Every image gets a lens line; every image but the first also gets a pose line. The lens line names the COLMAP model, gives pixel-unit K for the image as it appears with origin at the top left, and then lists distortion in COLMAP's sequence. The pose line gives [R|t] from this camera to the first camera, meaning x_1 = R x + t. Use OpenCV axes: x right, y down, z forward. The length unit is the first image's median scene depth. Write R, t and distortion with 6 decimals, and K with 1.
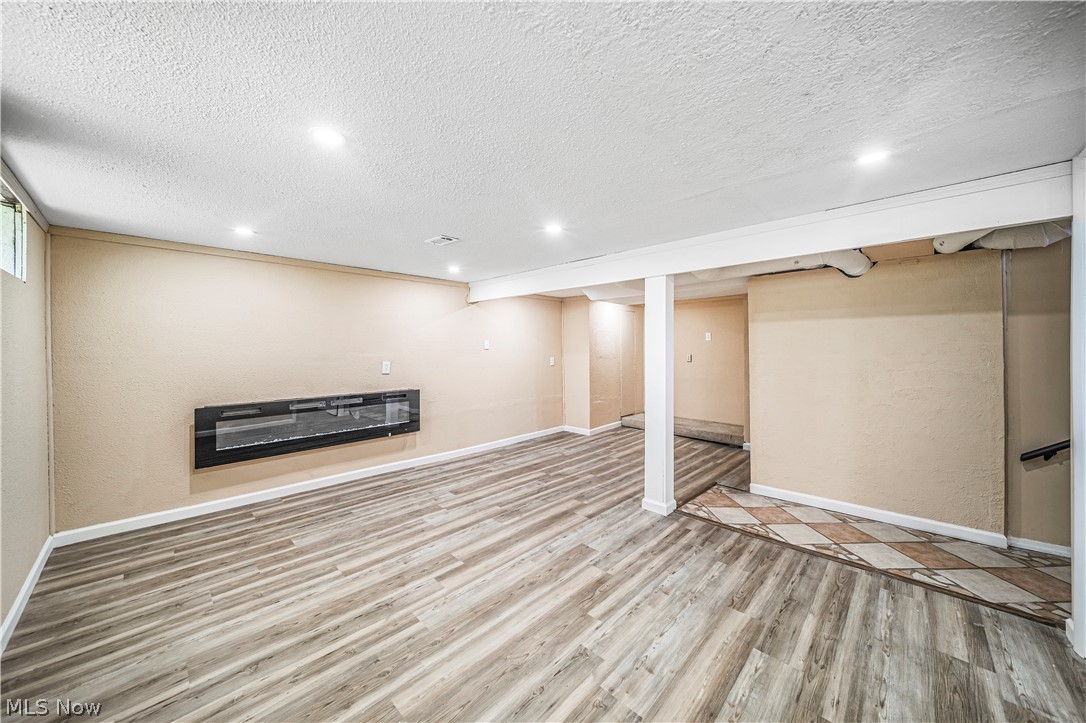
lens RADIAL K [[383.1, 0, 544.7], [0, 383.1, 354.2], [0, 0, 1]] dist [0.001834, -0.000288]
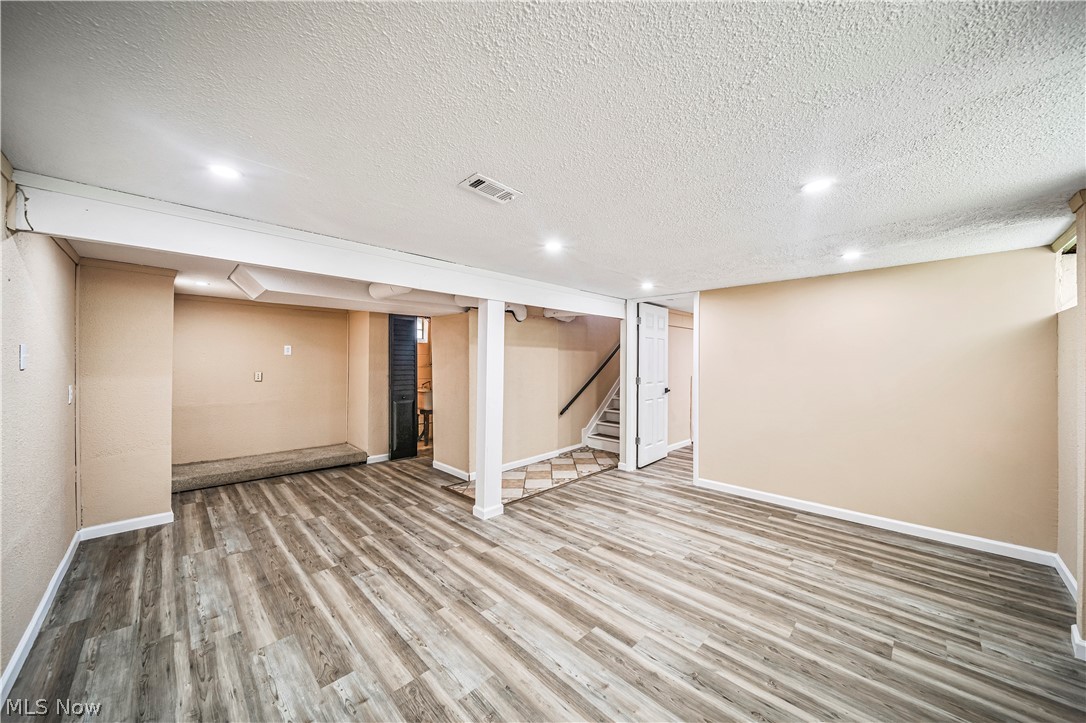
lens RADIAL K [[383.1, 0, 544.8], [0, 383.1, 361.1], [0, 0, 1]] dist [0.001834, -0.000288]
pose [[0.014783, 0.005569, 0.999875, -0.885708], [0.011351, 0.999919, -0.005737, -0.022439], [-0.999826, 0.011435, 0.014718, 0.924523]]
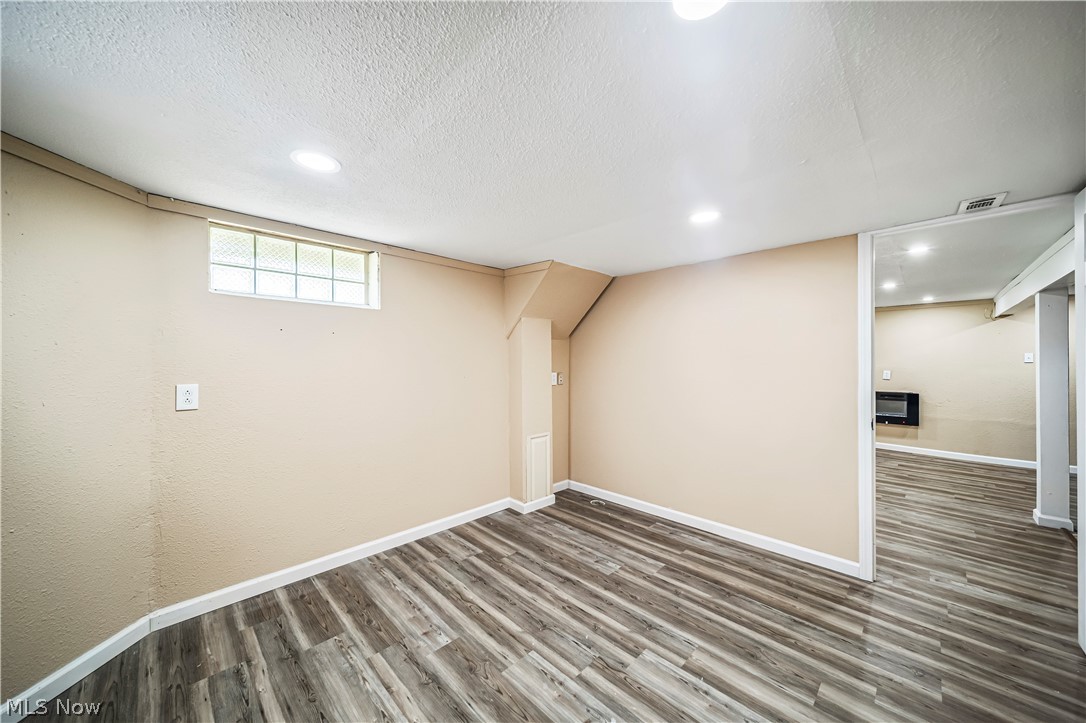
lens RADIAL K [[383.1, 0, 544.8], [0, 383.1, 360.5], [0, 0, 1]] dist [0.001834, -0.000288]
pose [[-0.018958, -0.001178, -0.999820, 1.474732], [-0.018617, 0.999826, -0.000825, 0.008638], [0.999647, 0.018598, -0.018976, -0.331848]]
